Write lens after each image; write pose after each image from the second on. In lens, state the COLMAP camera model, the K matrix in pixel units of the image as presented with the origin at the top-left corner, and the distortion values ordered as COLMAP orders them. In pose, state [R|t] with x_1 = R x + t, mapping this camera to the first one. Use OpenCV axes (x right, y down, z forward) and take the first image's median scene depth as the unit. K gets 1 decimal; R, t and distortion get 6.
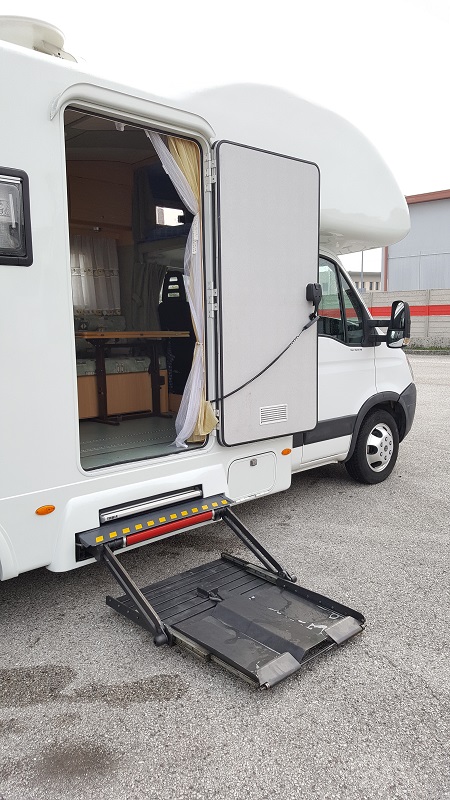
lens RADIAL K [[591.3, 0, 225.0], [0, 591.3, 400.0], [0, 0, 1]] dist [0.230800, -0.533823]
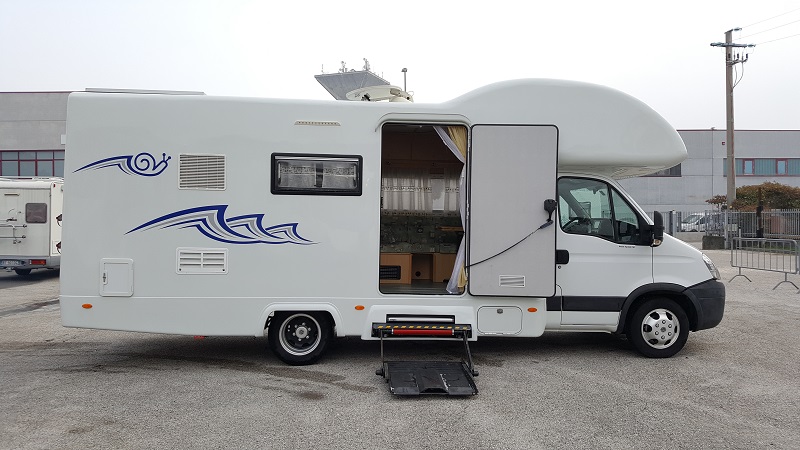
lens RADIAL K [[591.3, 0, 400.0], [0, 591.3, 225.0], [0, 0, 1]] dist [0.230800, -0.533823]
pose [[0.764302, 0.027154, -0.644287, 0.872619], [-0.106508, 0.990707, -0.084594, 0.041758], [0.636002, 0.133277, 0.760091, -0.413266]]
